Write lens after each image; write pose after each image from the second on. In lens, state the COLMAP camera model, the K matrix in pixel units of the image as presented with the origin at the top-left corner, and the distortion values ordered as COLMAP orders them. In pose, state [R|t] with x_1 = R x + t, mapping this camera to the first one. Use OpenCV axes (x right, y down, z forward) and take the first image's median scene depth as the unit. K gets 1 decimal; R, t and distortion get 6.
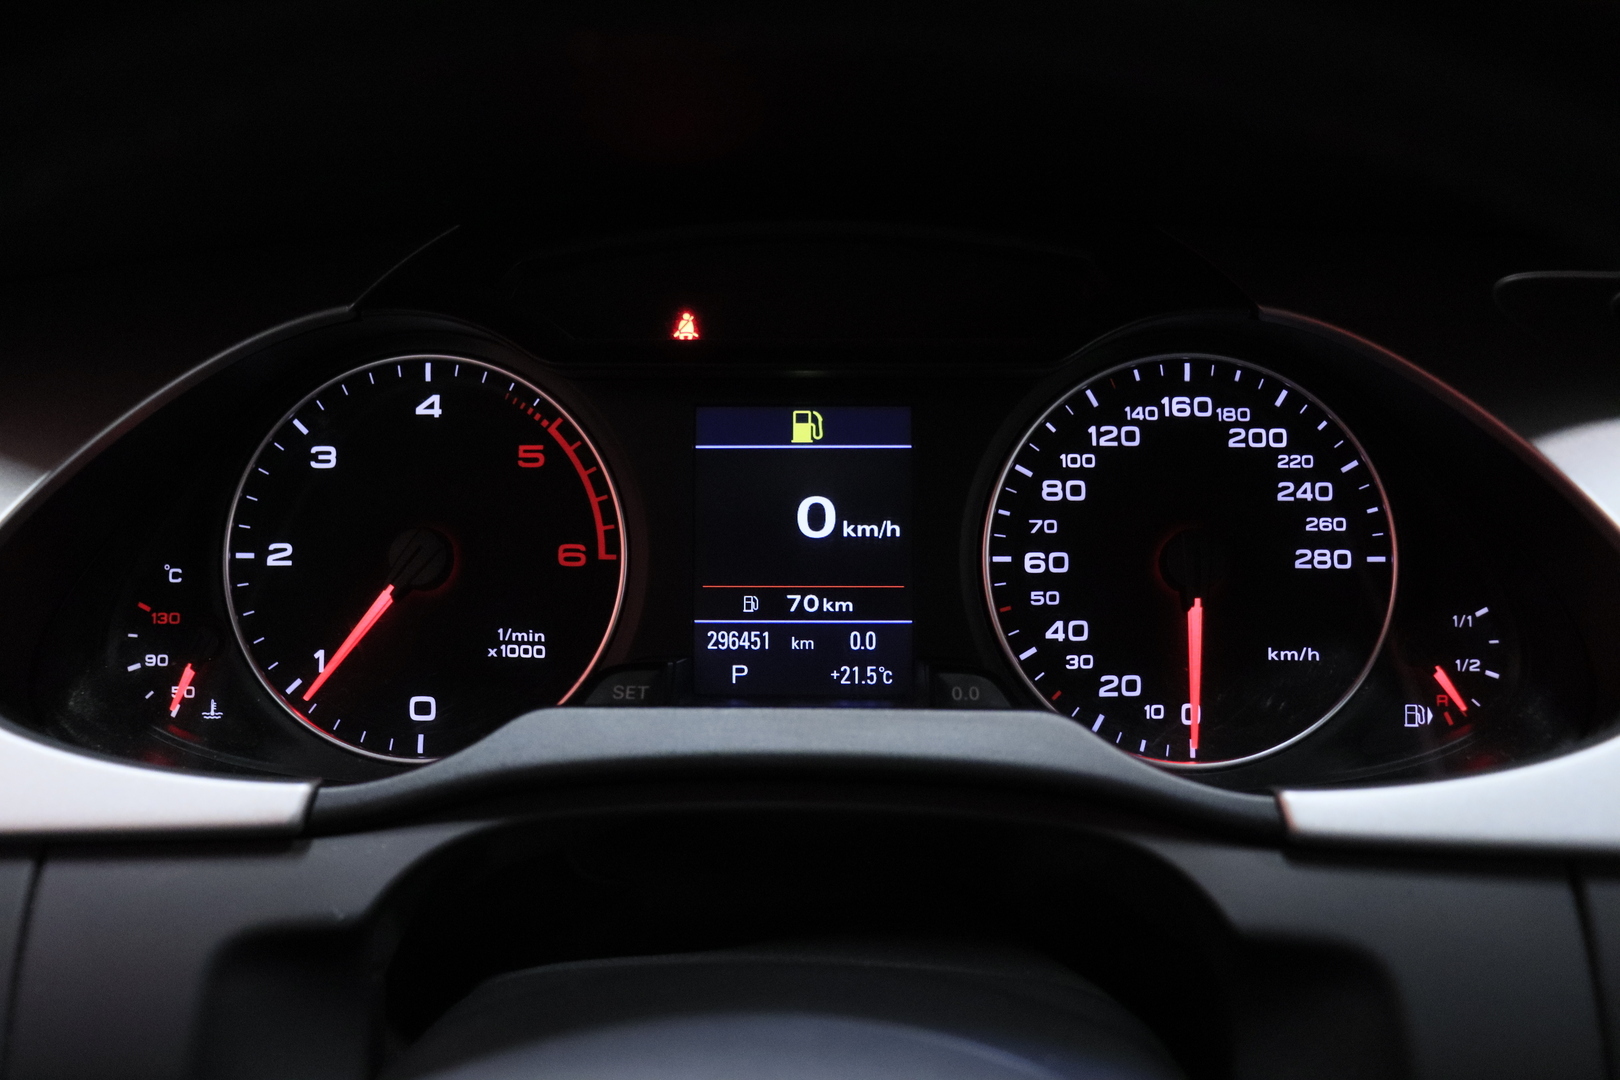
lens RADIAL K [[1525.7, 0, 809.6], [0, 1525.7, 545.3], [0, 0, 1]] dist [-0.115410, 0.000000]
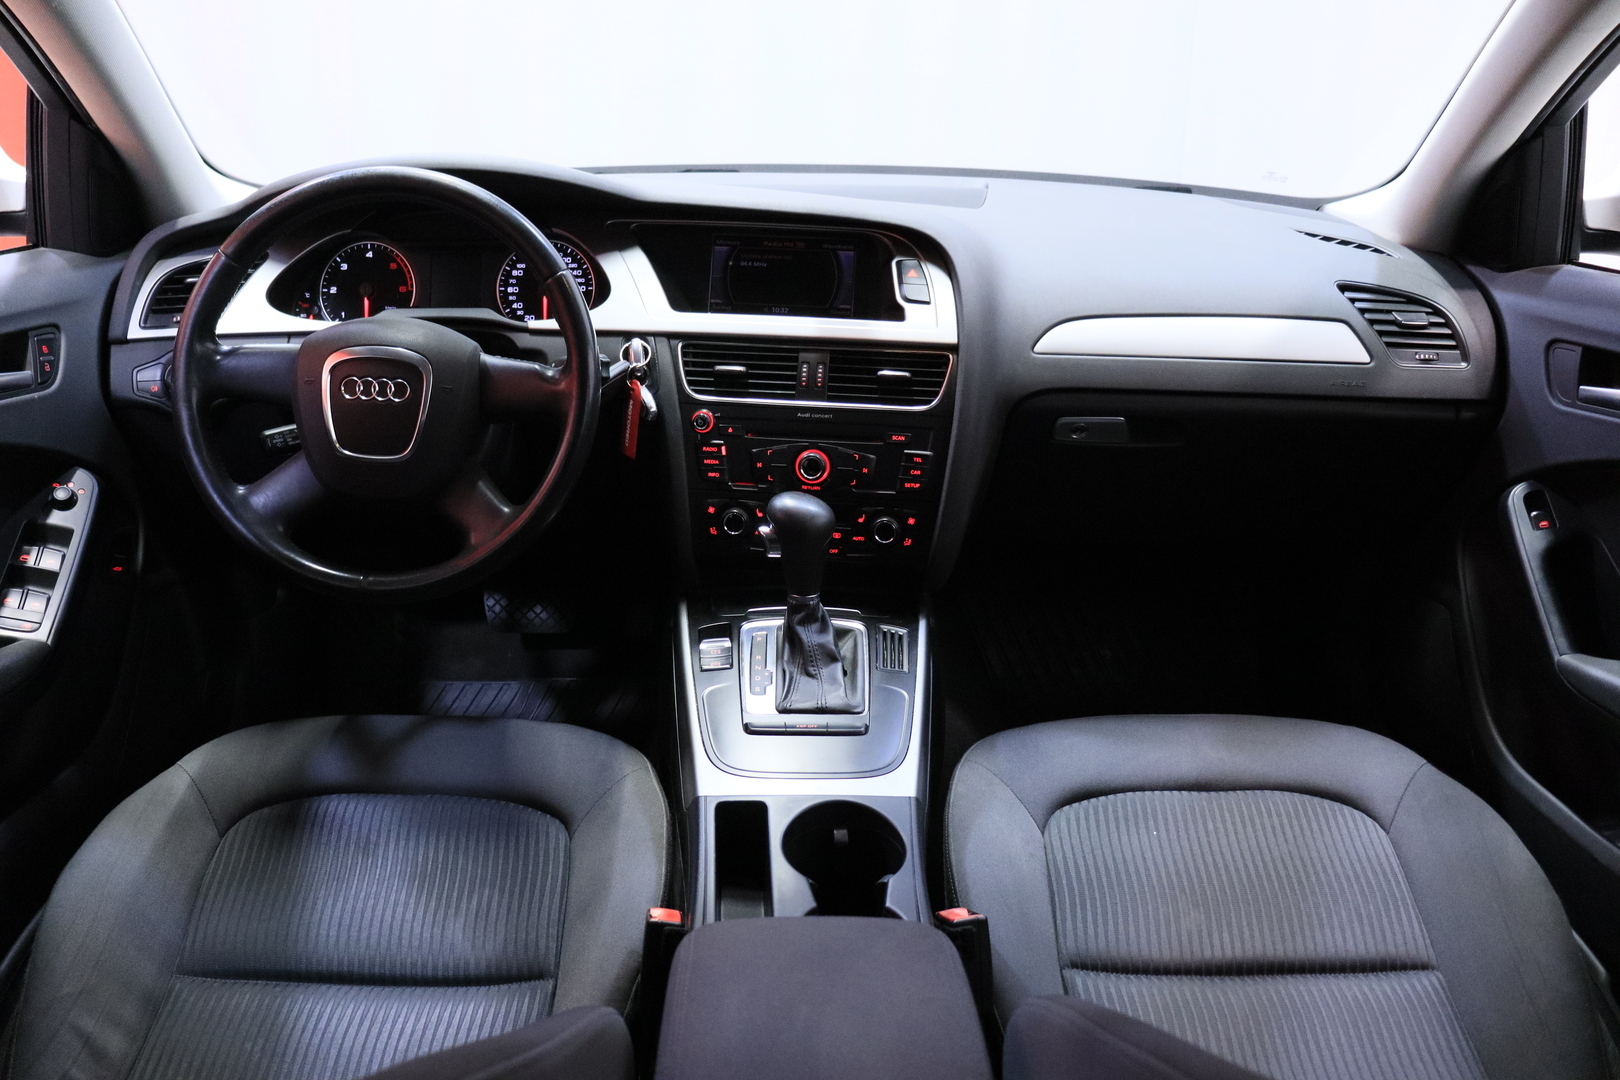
lens RADIAL K [[1330.0, 0, 793.8], [0, 1330.0, 554.0], [0, 0, 1]] dist [-0.165069, 0.141755]
pose [[0.999480, 0.001656, 0.032213, 0.819718], [-0.003766, 0.997841, 0.065563, 0.502510], [-0.032035, -0.065650, 0.997328, -2.716204]]
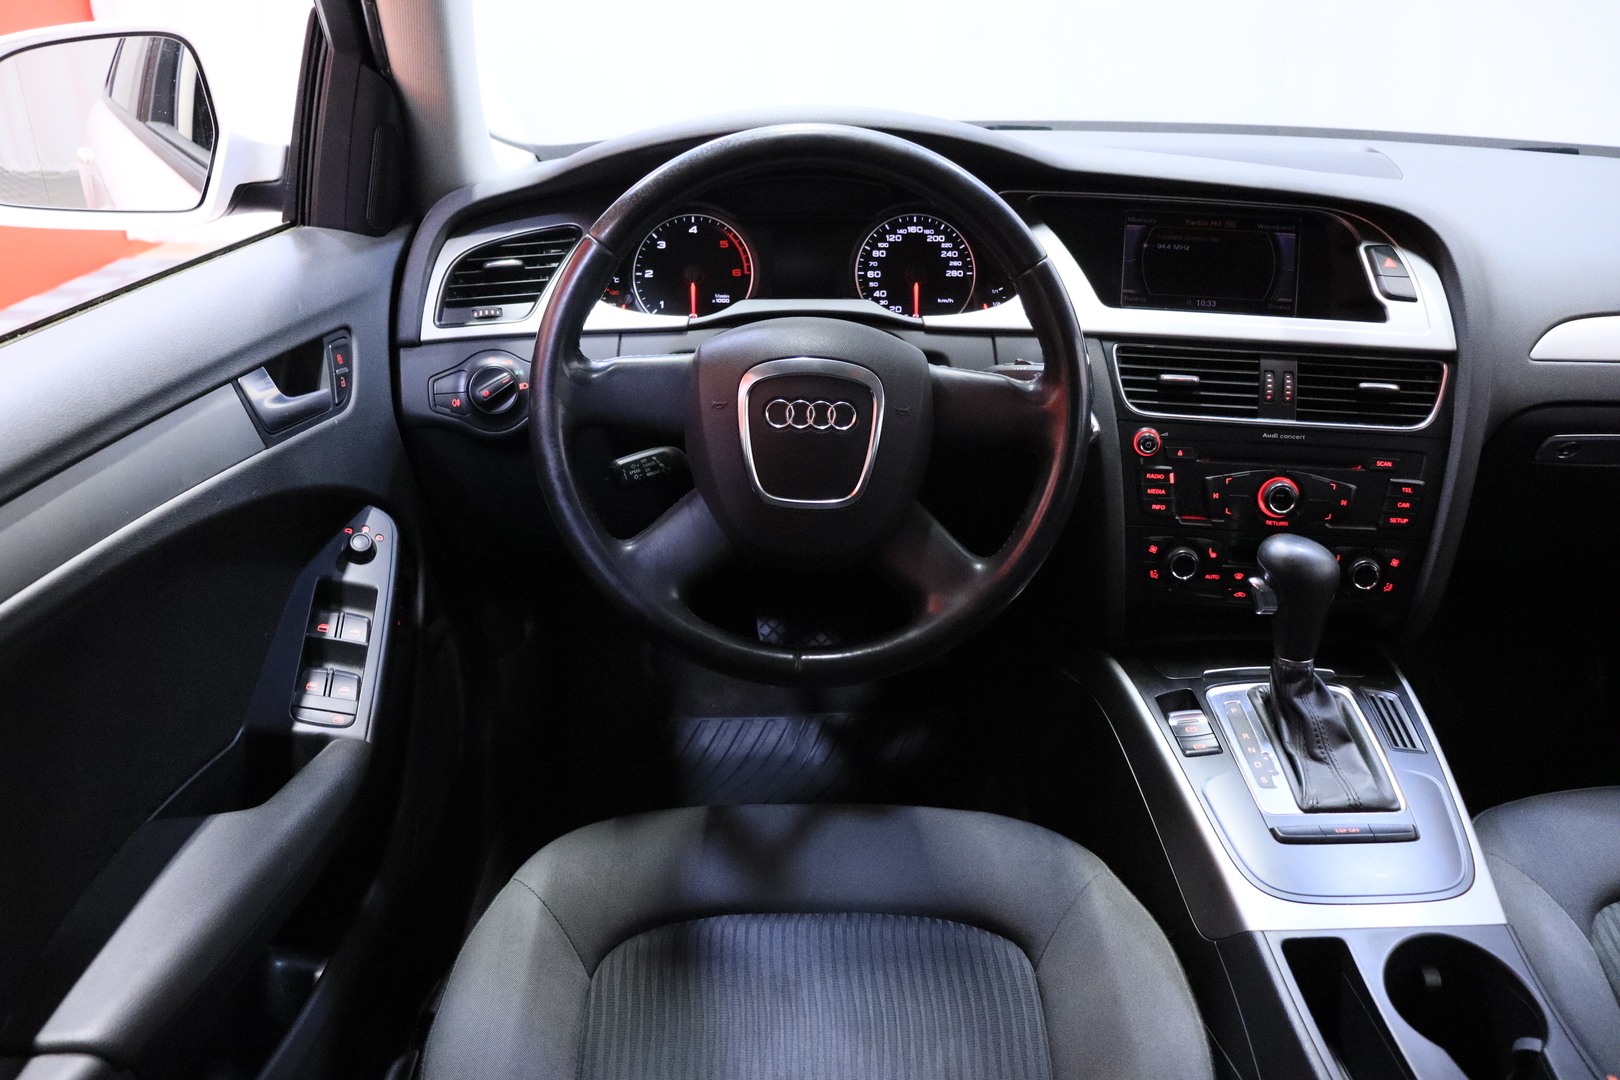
lens RADIAL K [[1330.0, 0, 801.8], [0, 1330.0, 552.9], [0, 0, 1]] dist [-0.165069, 0.141755]
pose [[0.999408, -0.008741, 0.033273, -0.114543], [0.005225, 0.994527, 0.104350, 0.327451], [-0.034003, -0.104114, 0.993984, -2.049015]]
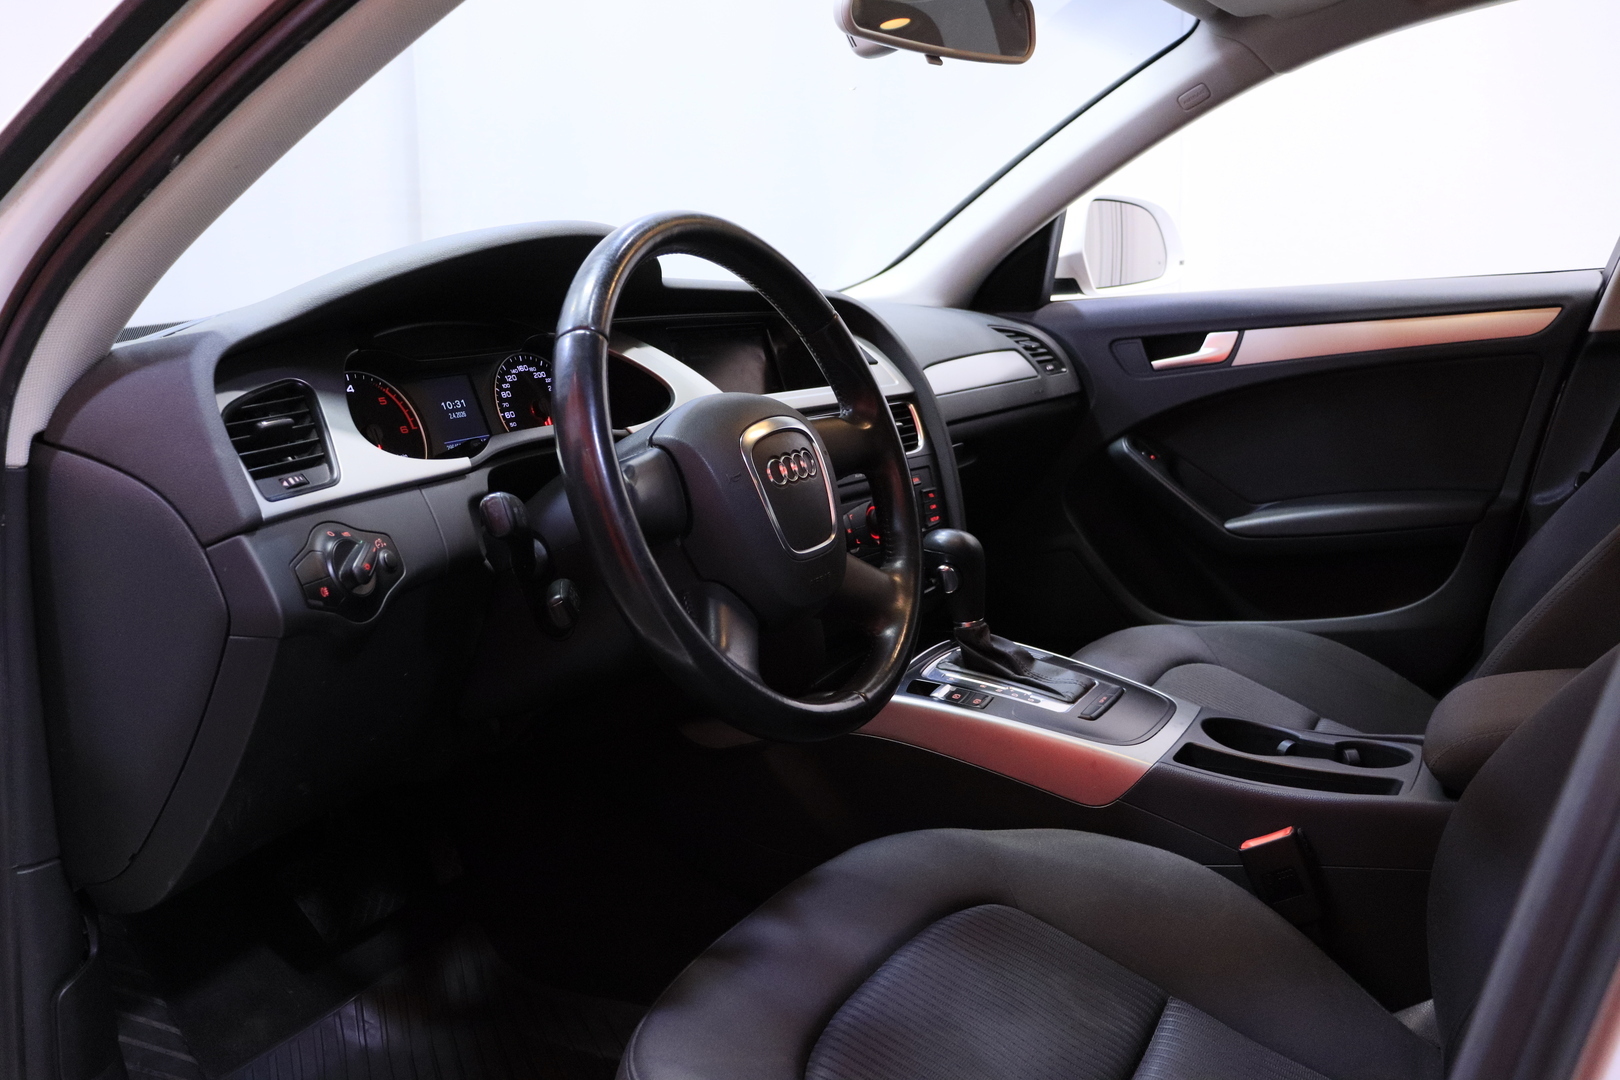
lens RADIAL K [[1330.0, 0, 799.7], [0, 1330.0, 545.6], [0, 0, 1]] dist [-0.165069, 0.141755]
pose [[0.486420, -0.183272, 0.854288, -2.081382], [0.305294, 0.951774, 0.030355, 0.394586], [-0.818652, 0.246043, 0.518914, -0.972238]]
